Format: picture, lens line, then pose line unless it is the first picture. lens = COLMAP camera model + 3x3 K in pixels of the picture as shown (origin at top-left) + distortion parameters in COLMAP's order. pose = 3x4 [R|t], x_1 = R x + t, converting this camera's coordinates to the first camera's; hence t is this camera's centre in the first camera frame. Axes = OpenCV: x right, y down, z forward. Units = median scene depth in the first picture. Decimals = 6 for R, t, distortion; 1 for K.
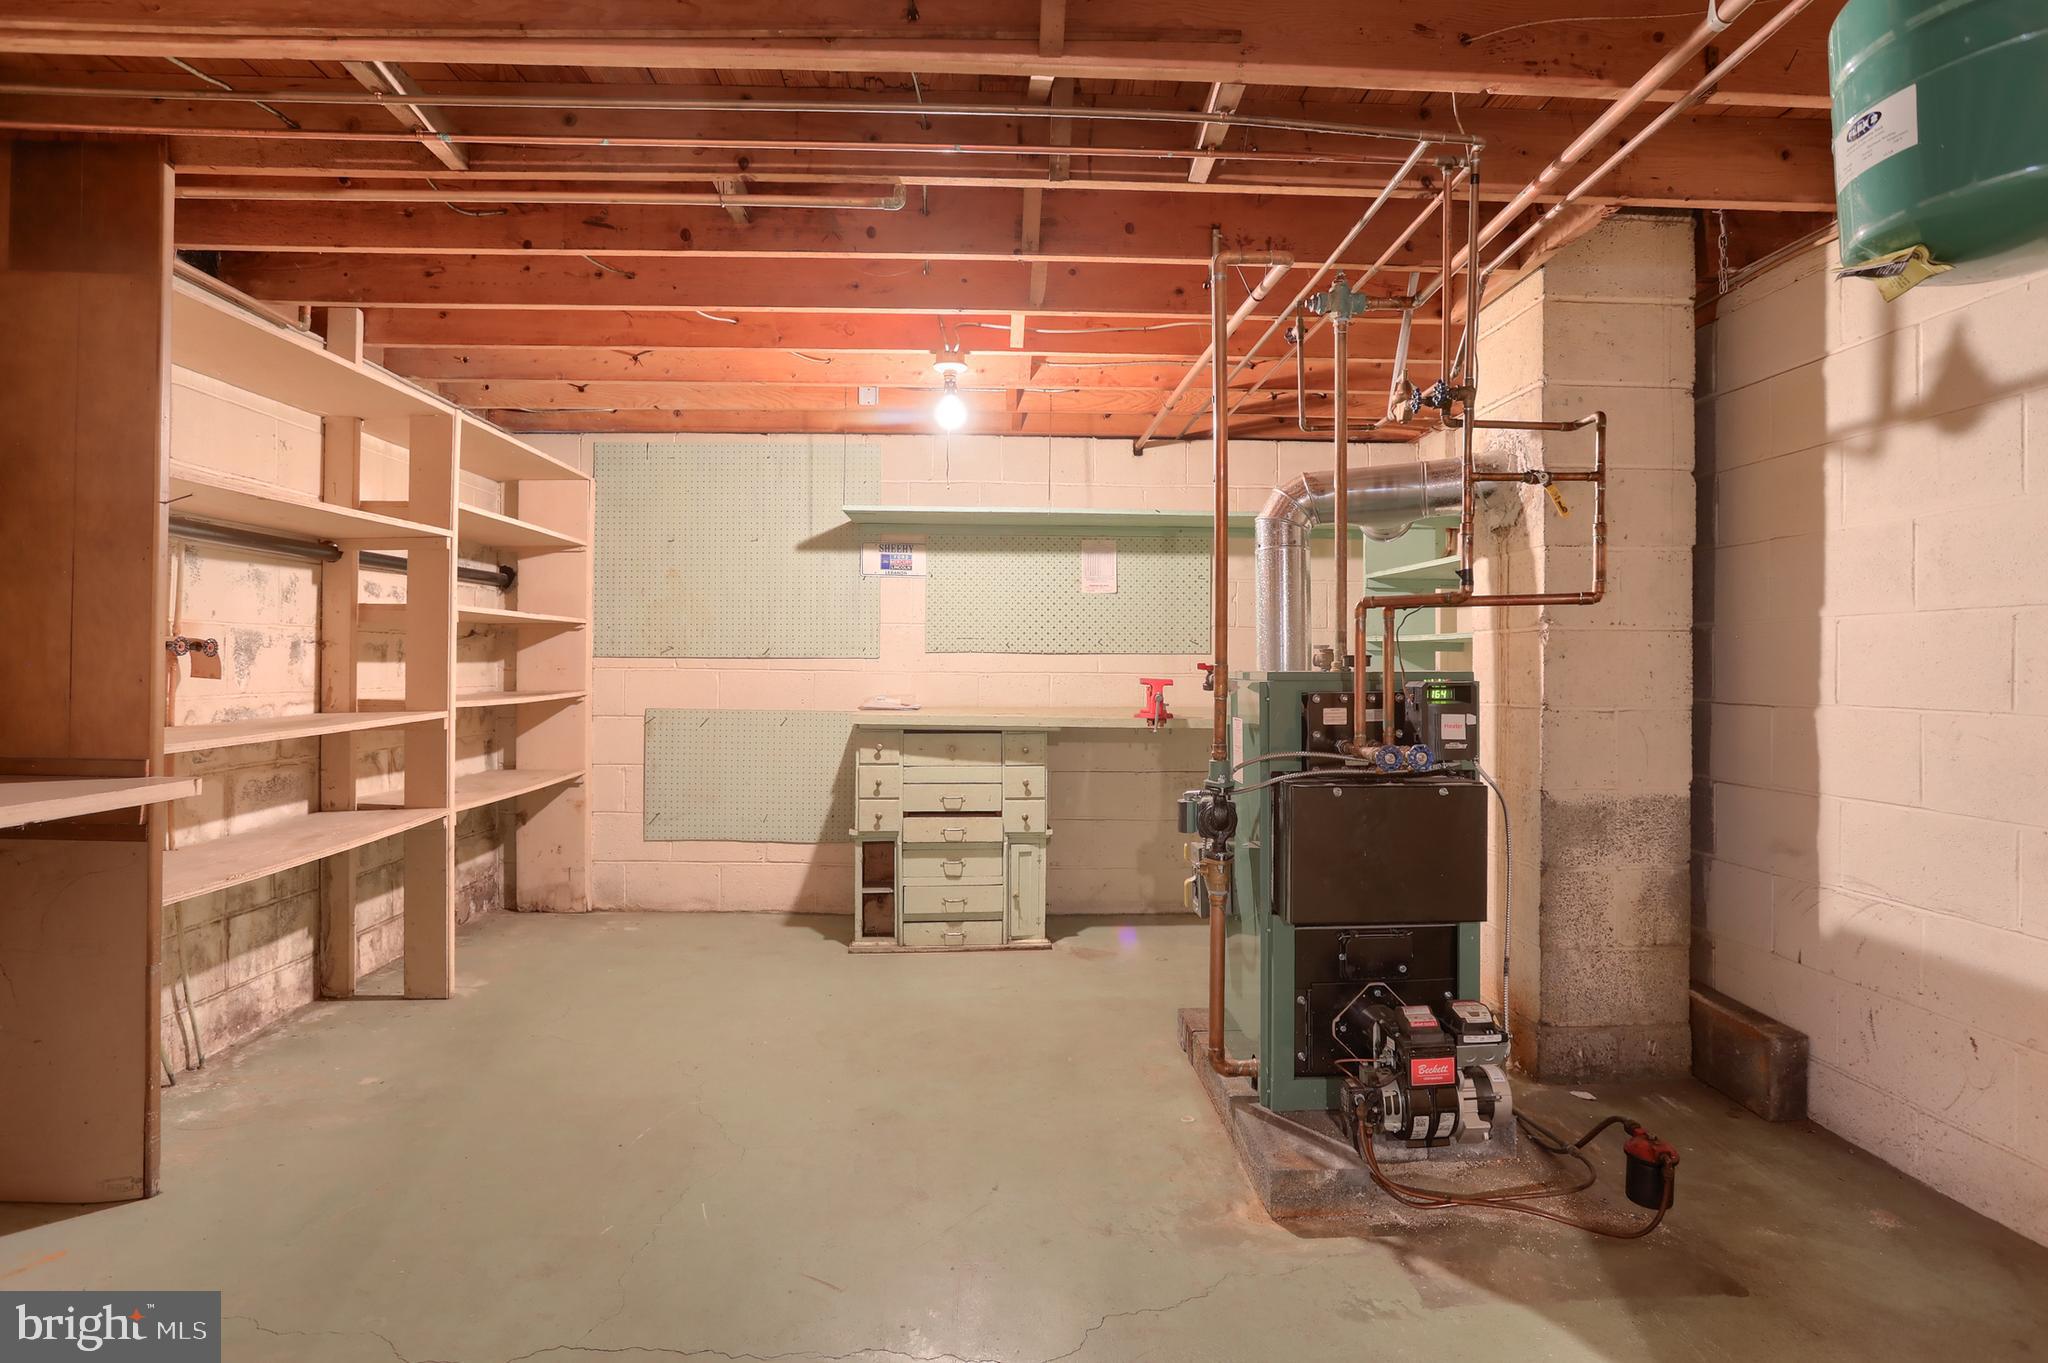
lens RADIAL K [[1082.4, 0, 1027.4], [0, 1082.4, 668.3], [0, 0, 1]] dist [-0.049541, 0.018615]
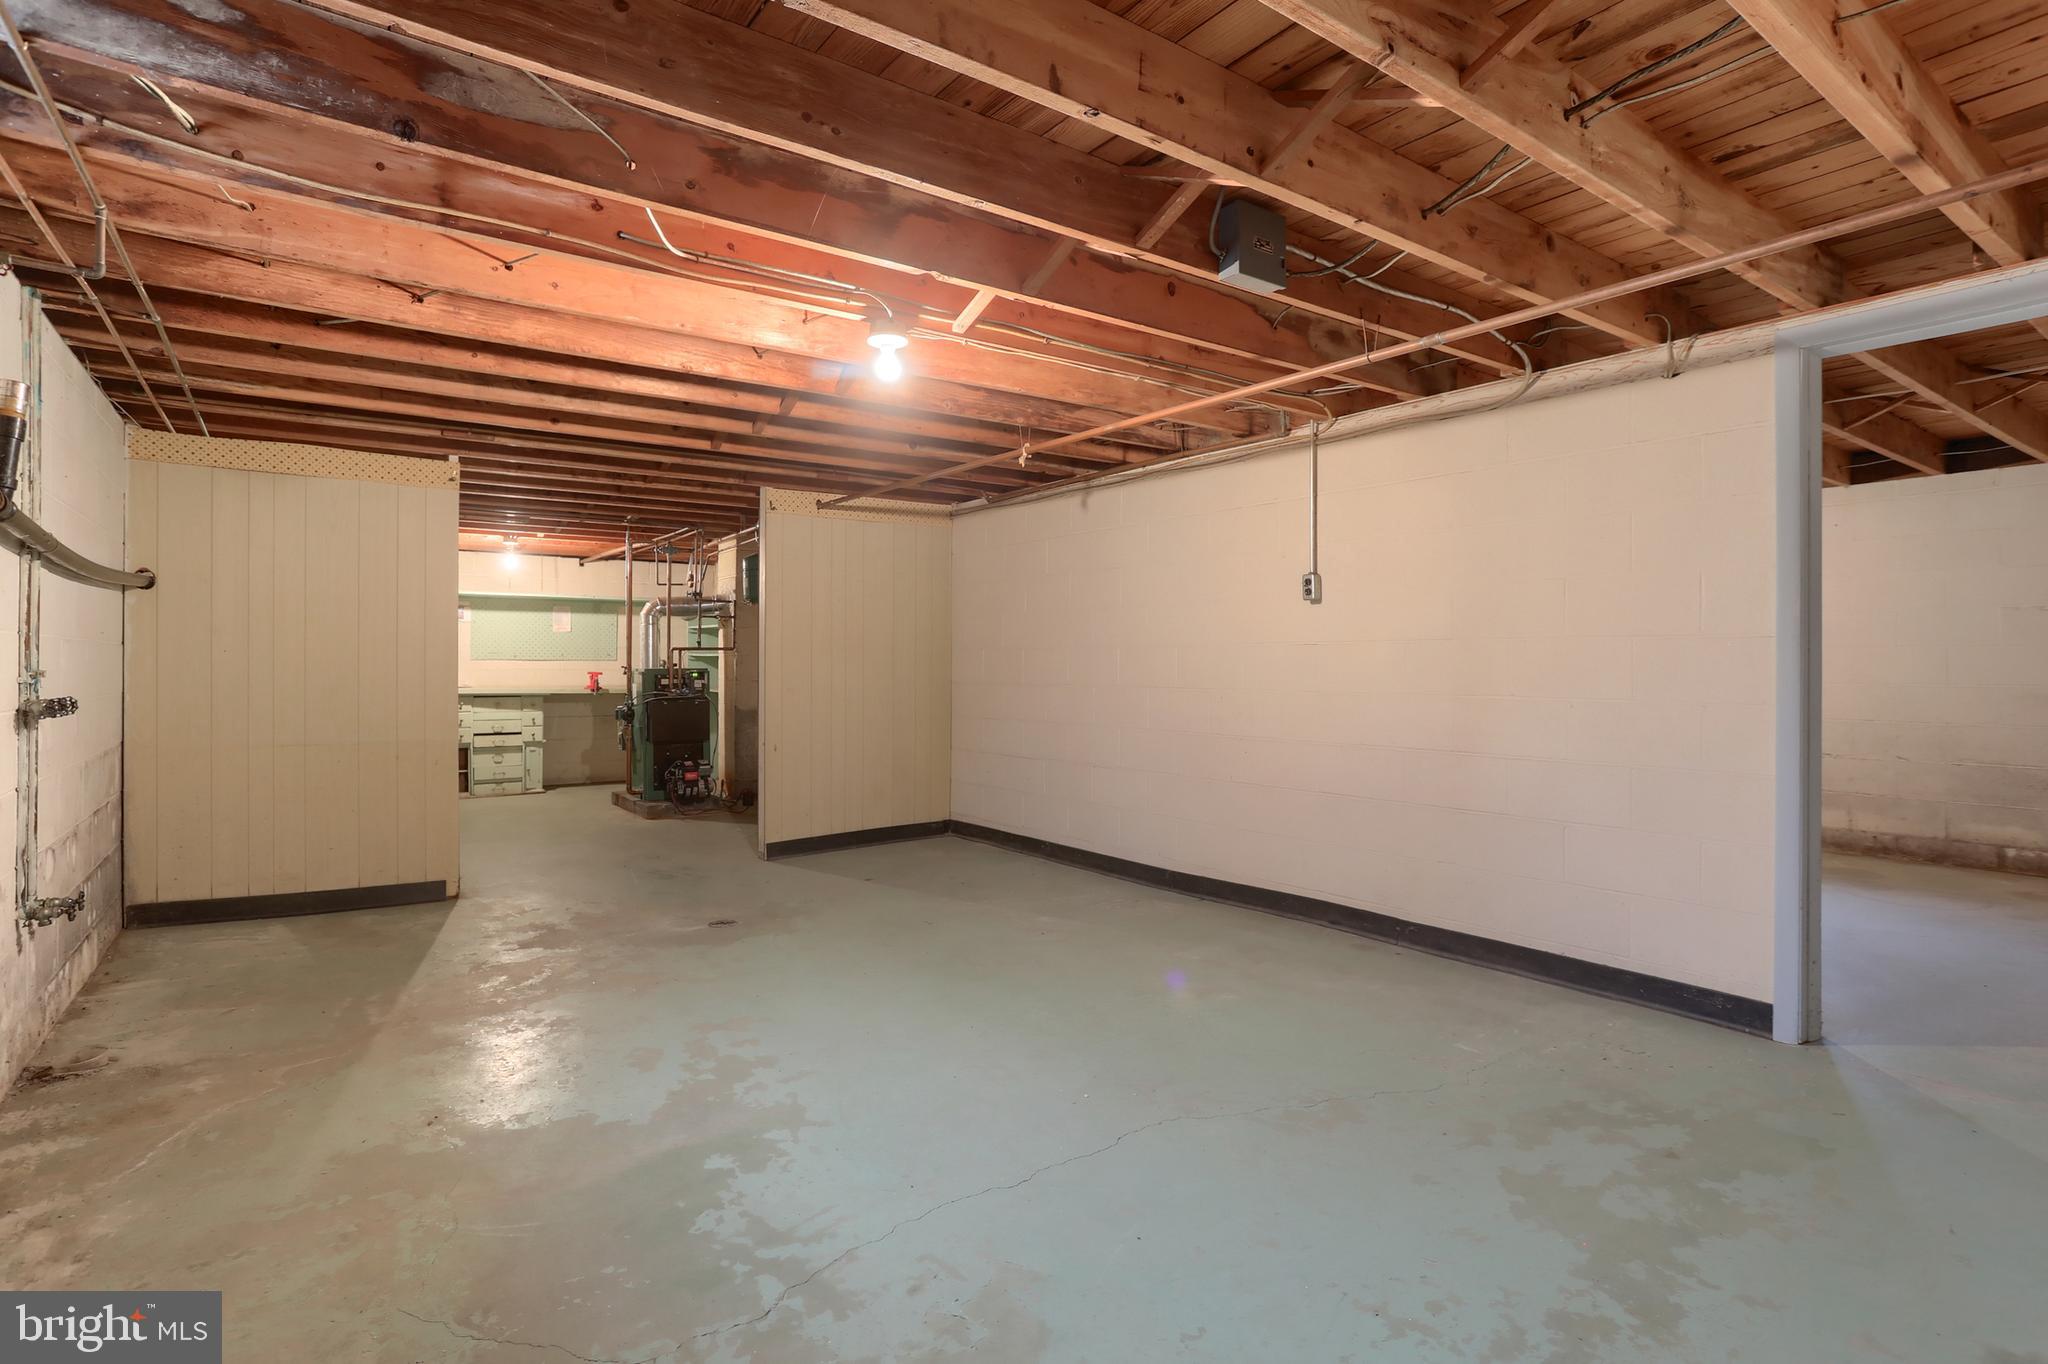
lens RADIAL K [[1036.7, 0, 1022.9], [0, 1036.7, 665.9], [0, 0, 1]] dist [-0.051017, 0.027301]
pose [[0.842538, -0.001467, 0.538635, -0.293002], [0.001742, 0.999998, -0.000001, -0.001561], [-0.538634, 0.000939, 0.842539, -1.336817]]
